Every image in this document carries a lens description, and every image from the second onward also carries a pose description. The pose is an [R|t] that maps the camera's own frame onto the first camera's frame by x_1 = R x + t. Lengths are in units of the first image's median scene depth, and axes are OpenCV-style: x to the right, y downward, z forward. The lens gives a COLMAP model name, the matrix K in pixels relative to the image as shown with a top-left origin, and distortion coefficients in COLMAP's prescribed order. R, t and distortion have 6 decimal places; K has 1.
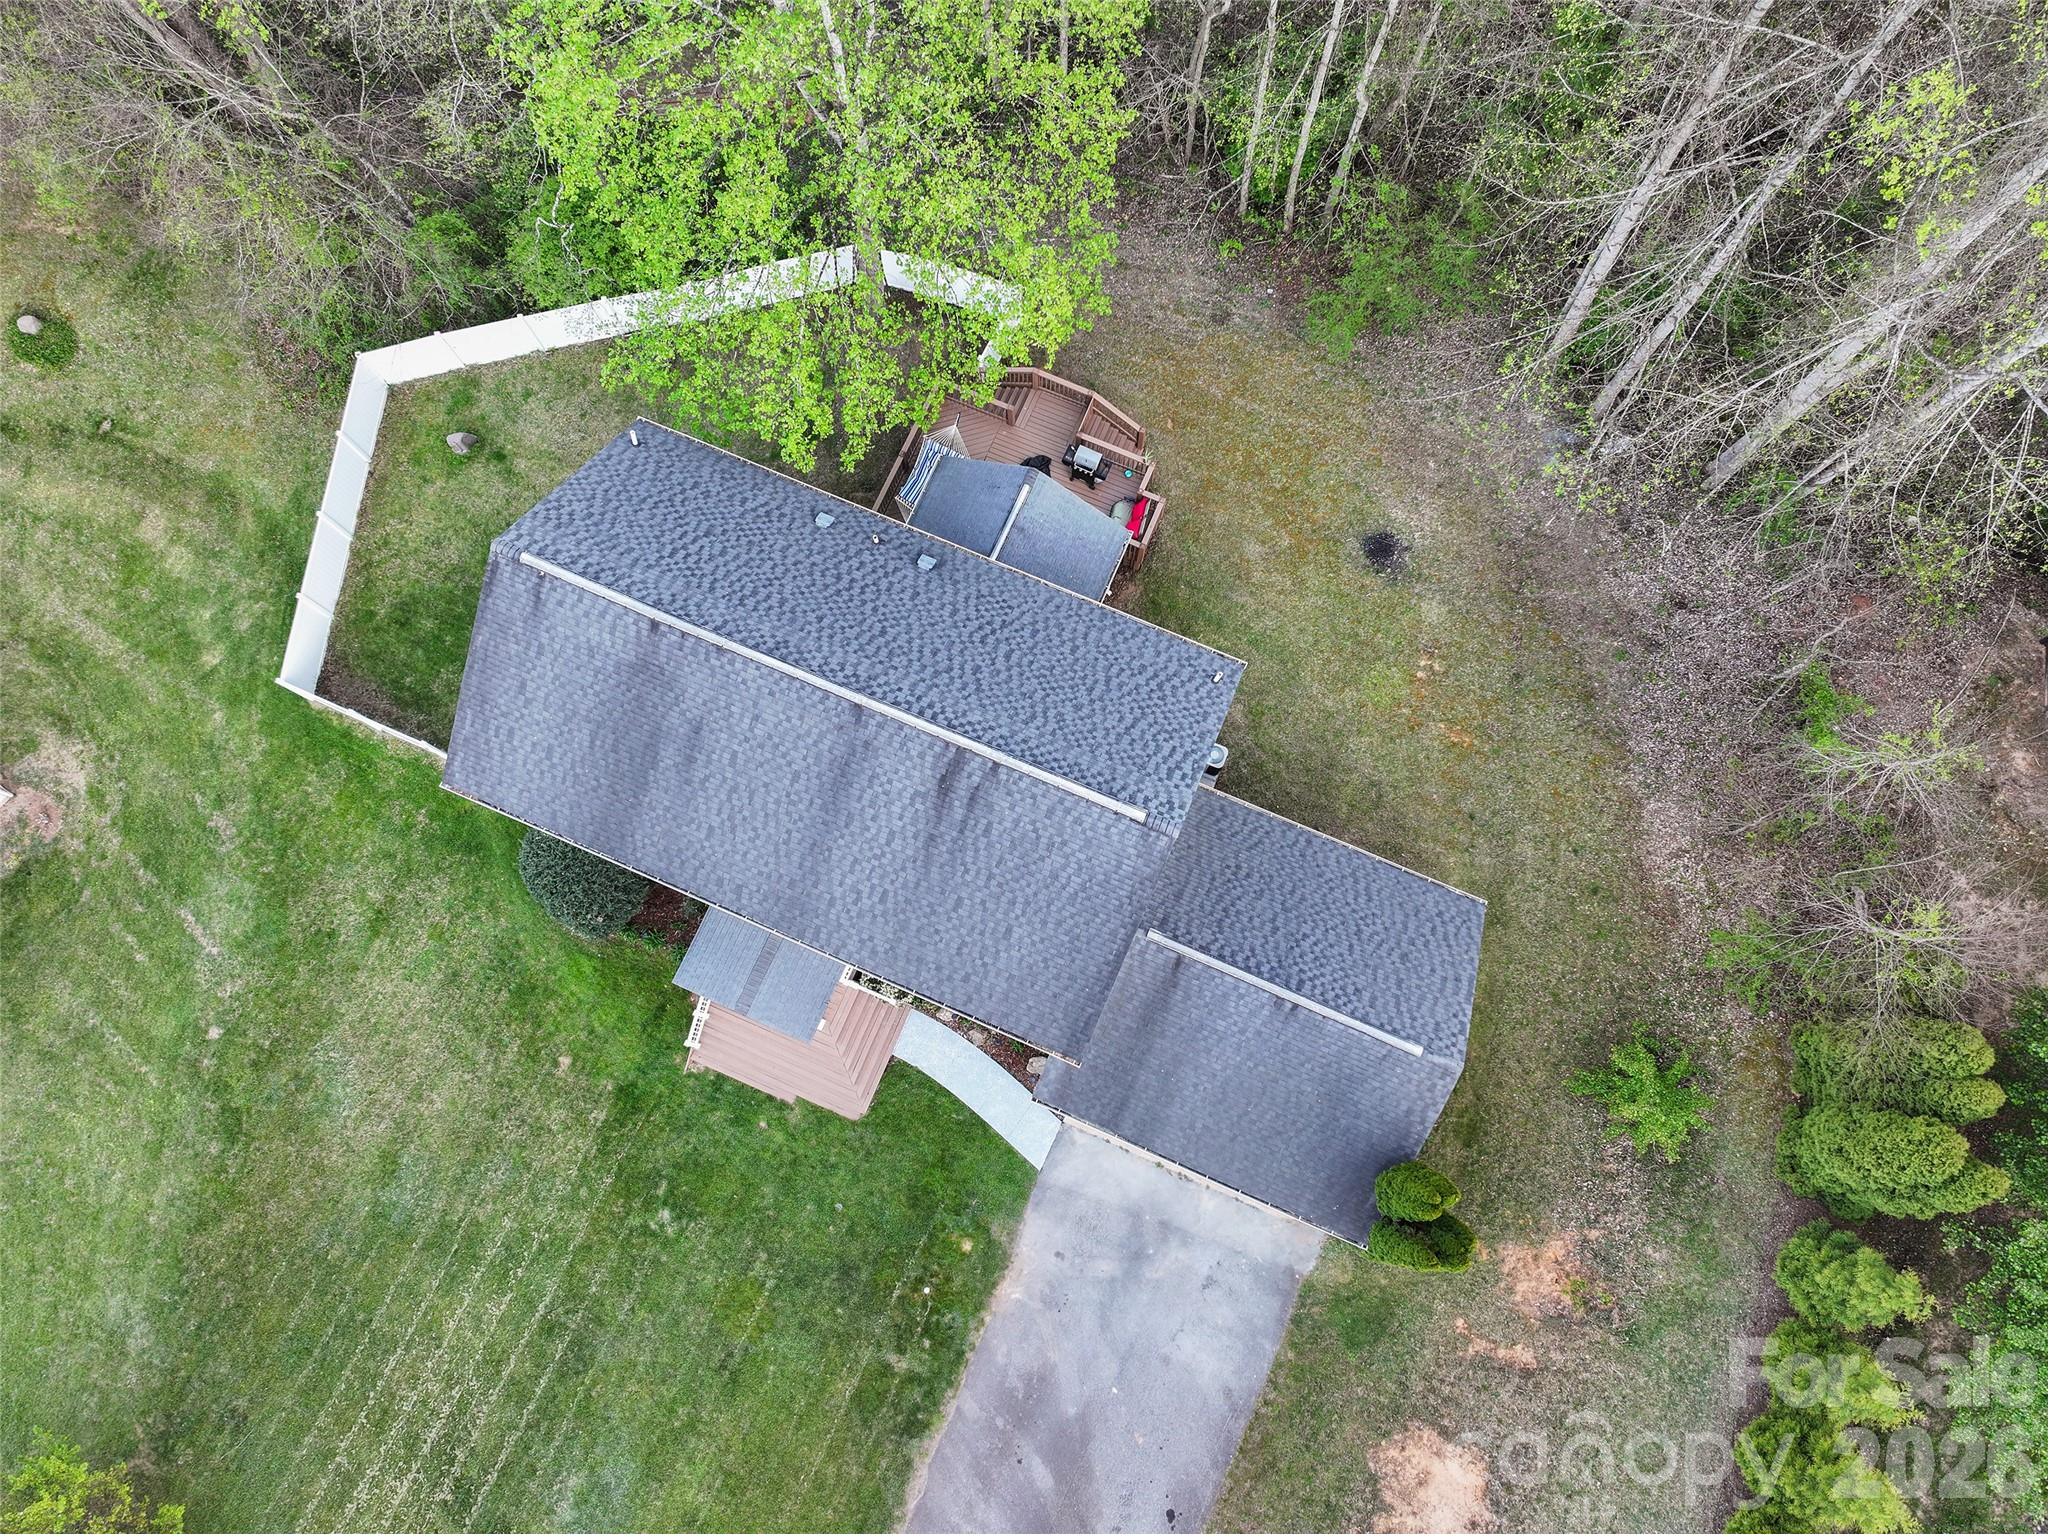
lens RADIAL K [[1448.4, 0, 1029.6], [0, 1448.4, 761.7], [0, 0, 1]] dist [-0.001474, 0.017802]
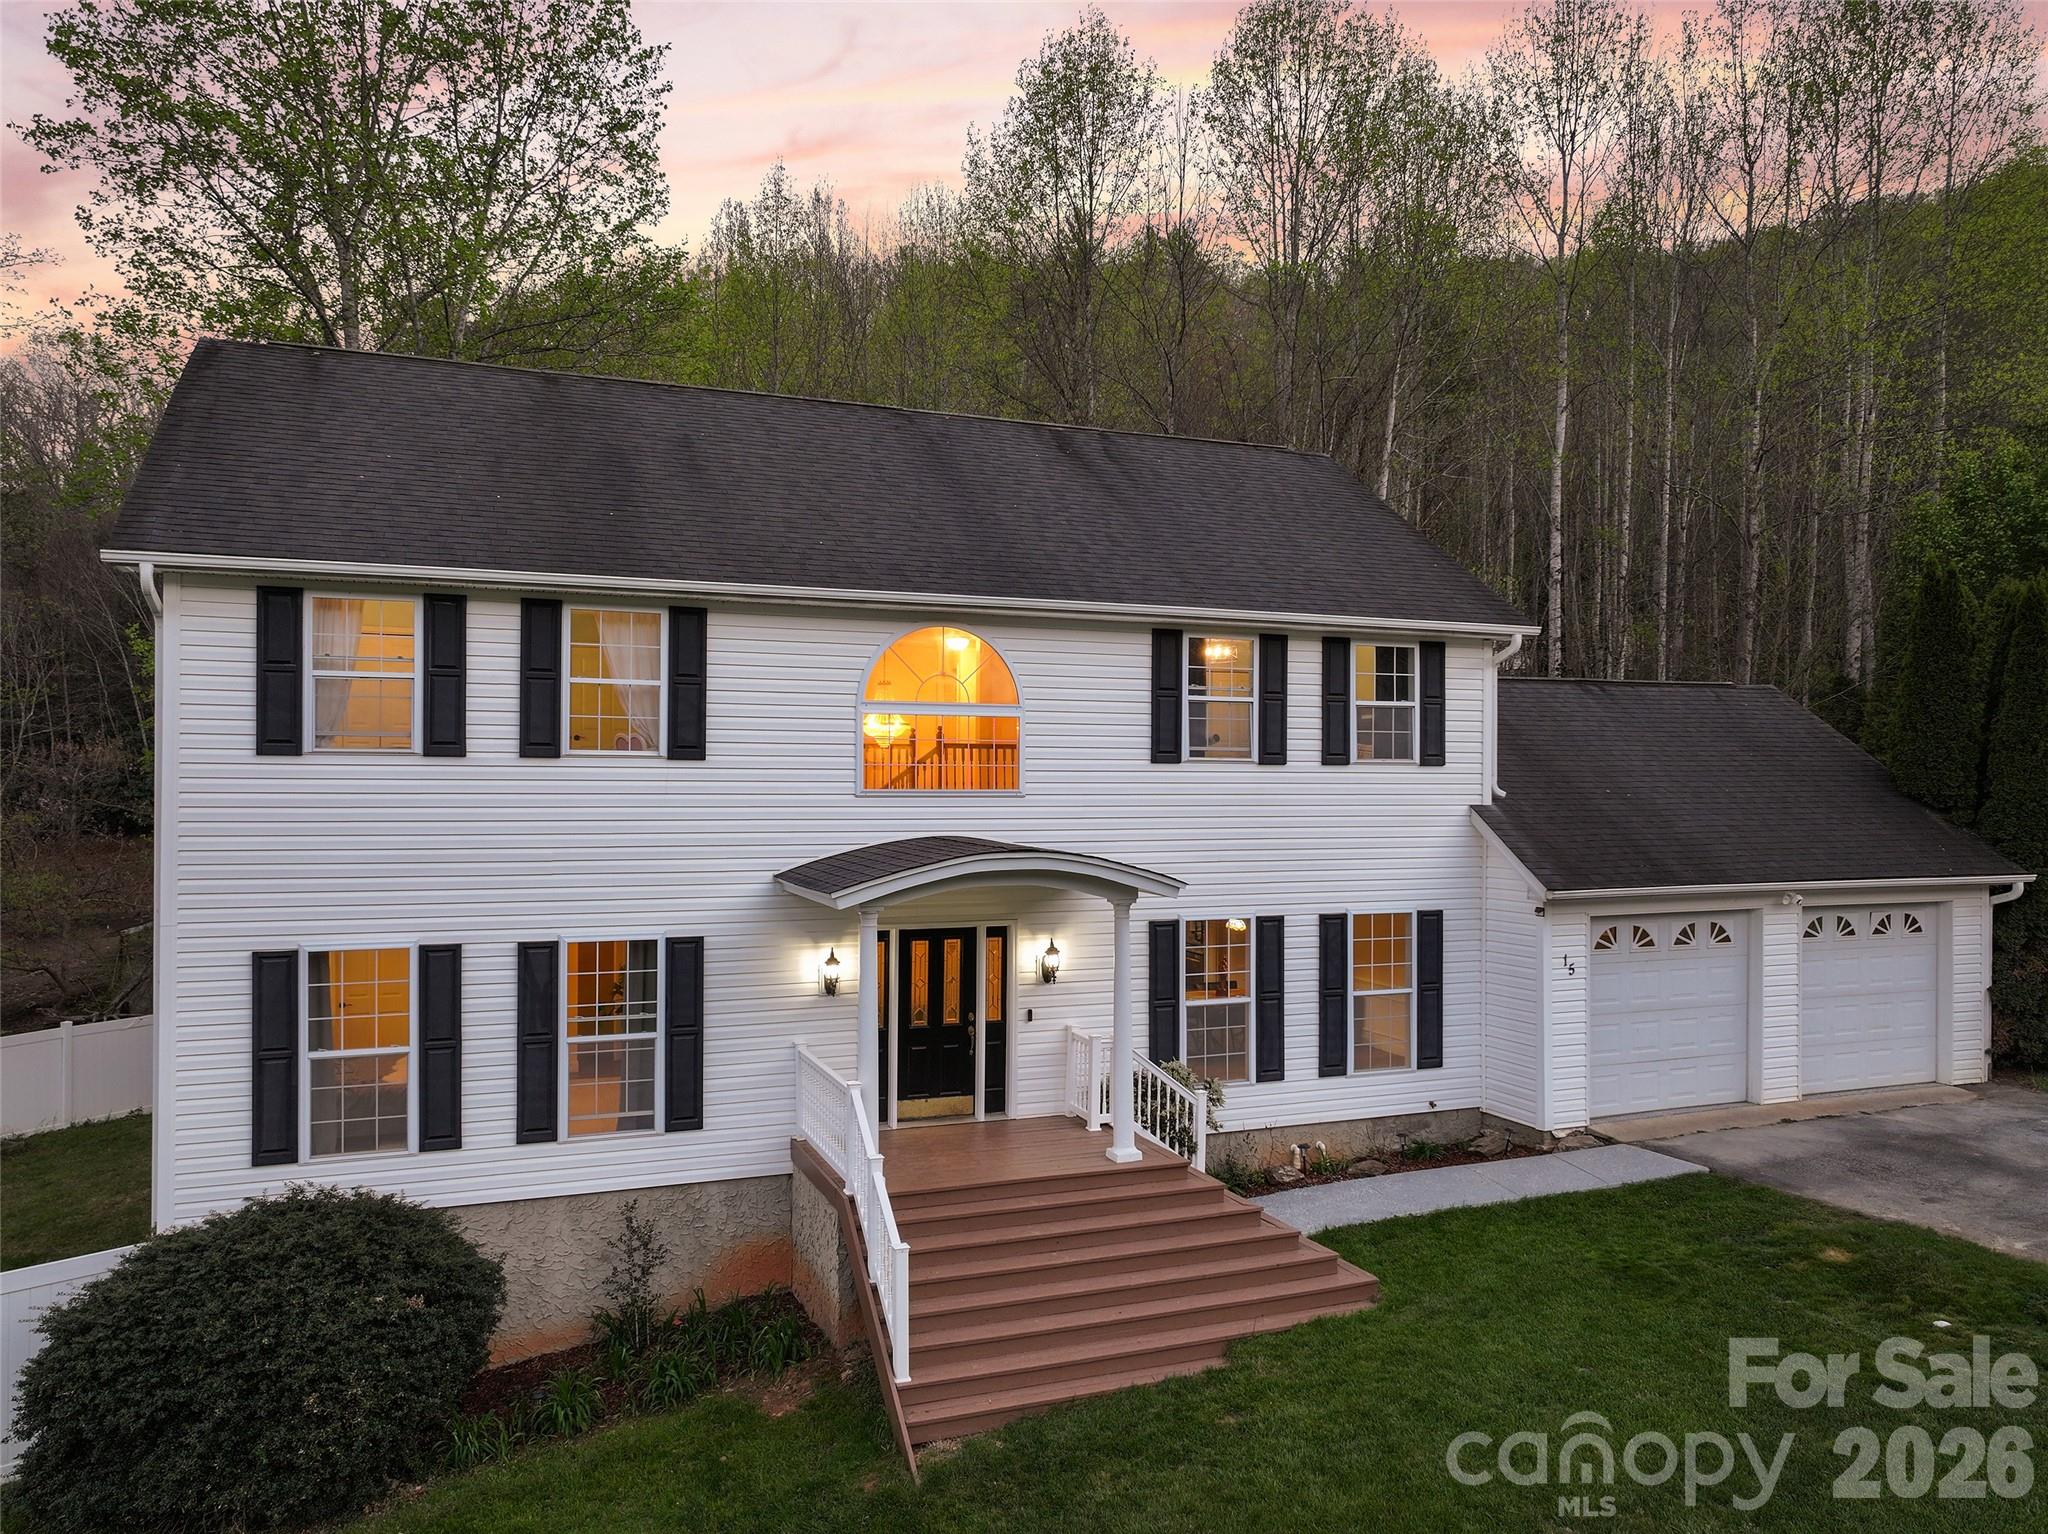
lens RADIAL K [[1448.4, 0, 1031.8], [0, 1448.4, 790.6], [0, 0, 1]] dist [-0.001474, 0.017802]
pose [[0.705704, 0.008580, 0.708455, -0.485526], [0.686622, 0.238325, -0.686842, 0.448830], [-0.174736, 0.971148, 0.162296, 0.919964]]
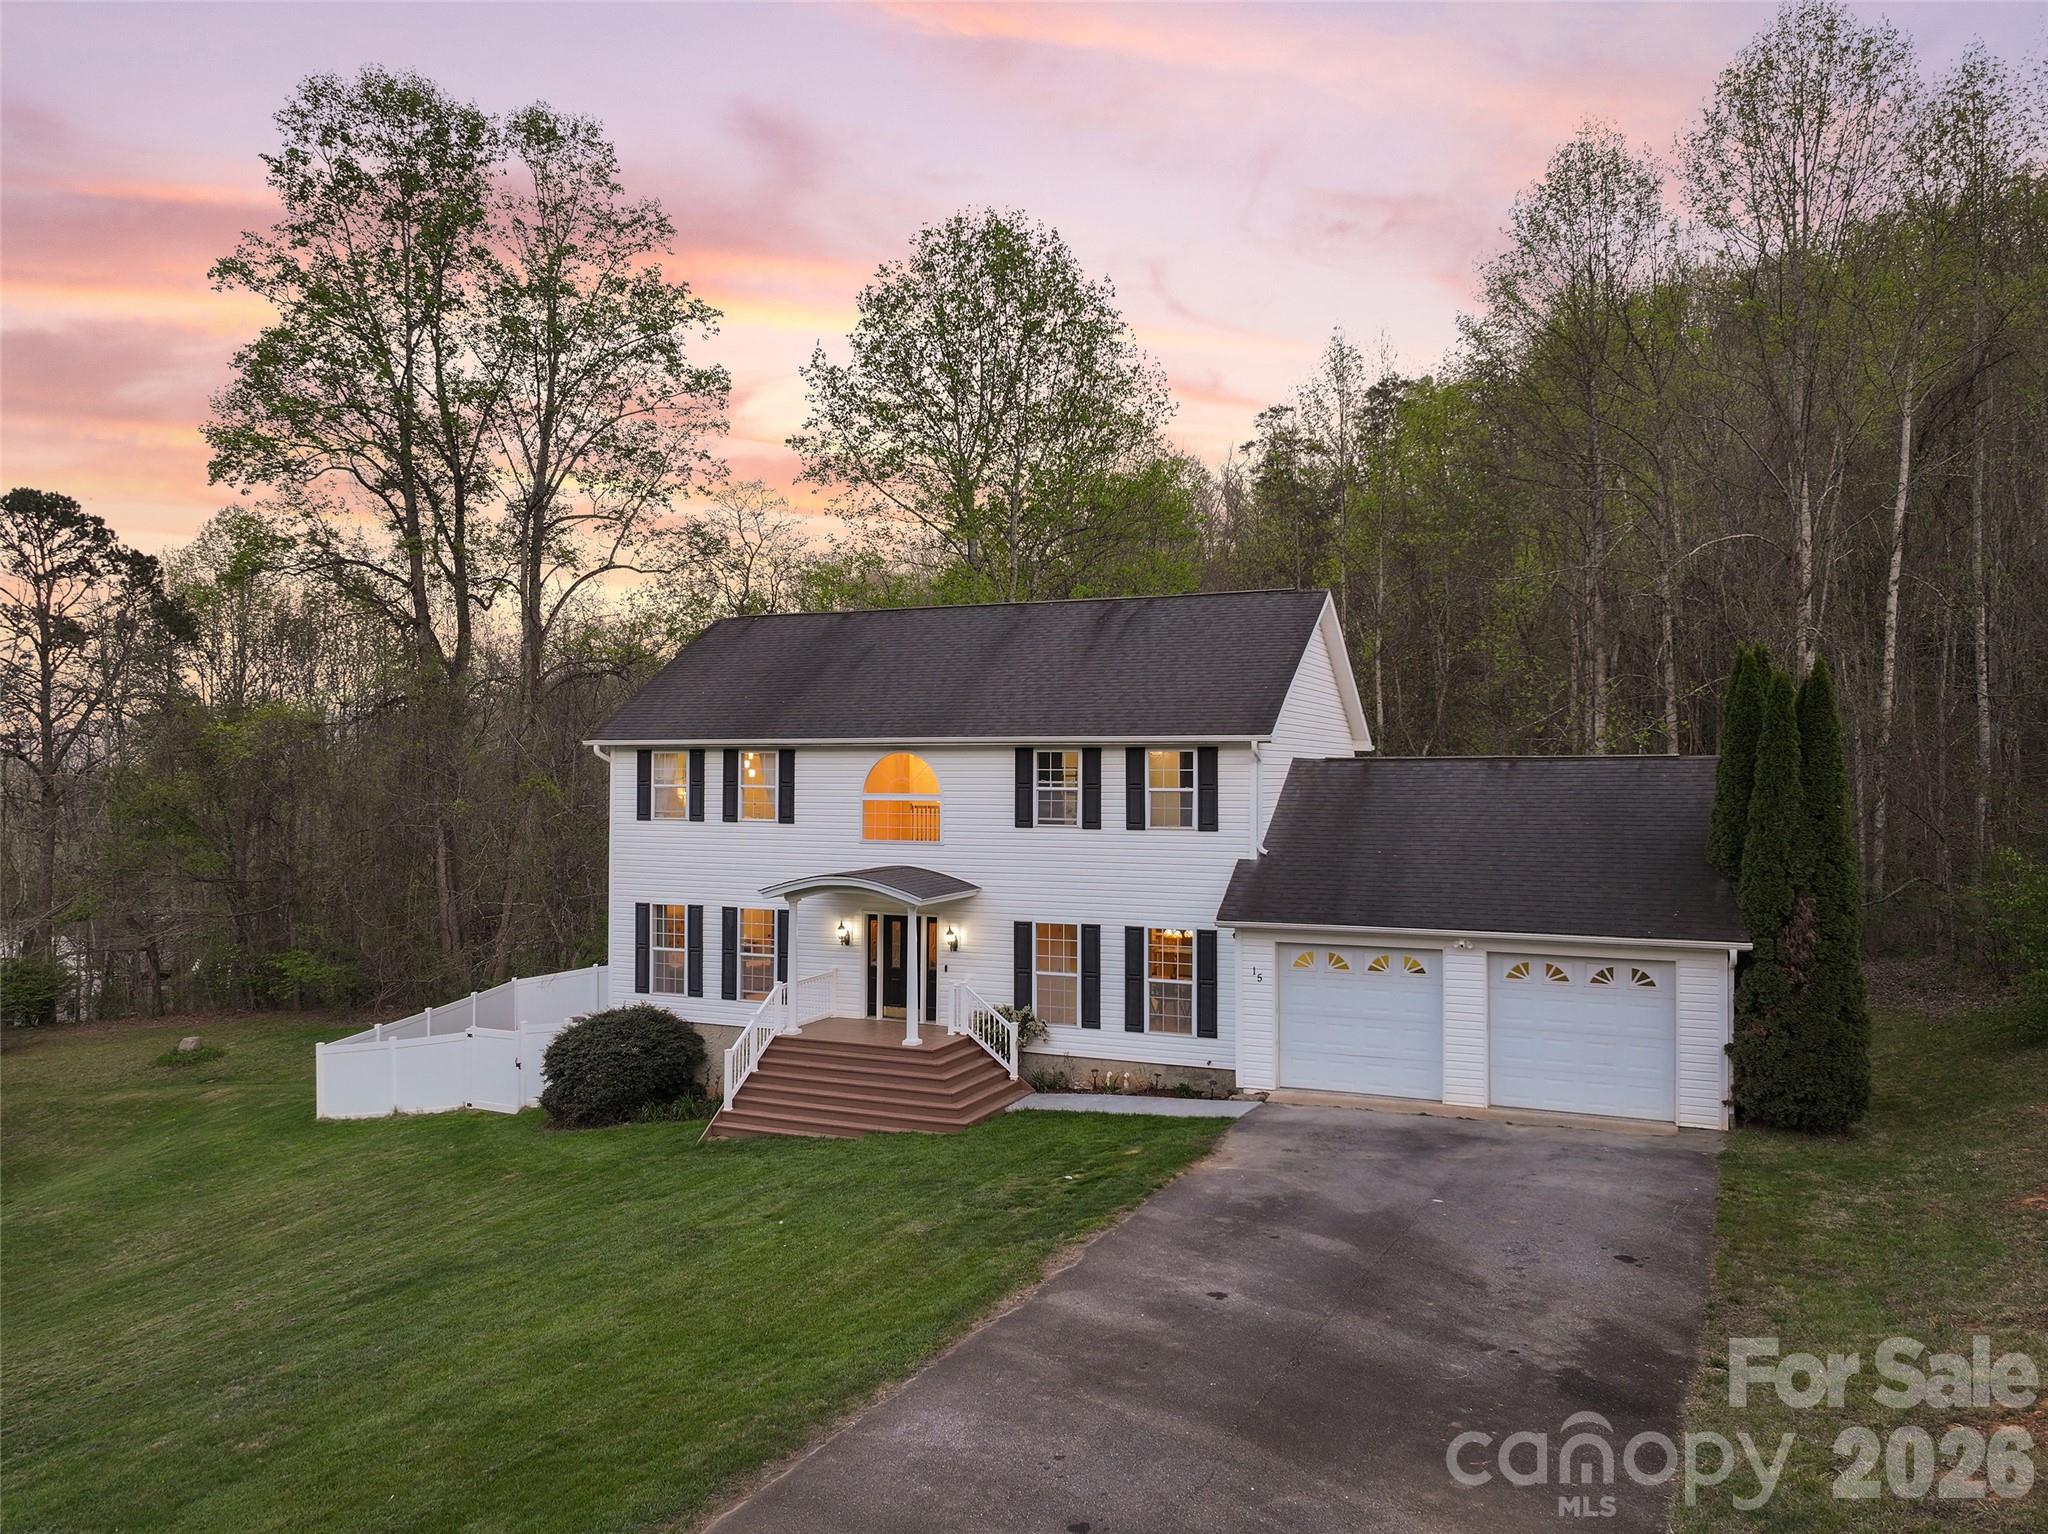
lens RADIAL K [[1448.4, 0, 1033.1], [0, 1448.4, 757.0], [0, 0, 1]] dist [-0.001474, 0.017802]
pose [[0.999887, 0.013371, -0.006843, -0.088687], [-0.009617, 0.219873, -0.975481, 0.943332], [-0.011538, 0.975437, 0.219976, 0.759565]]
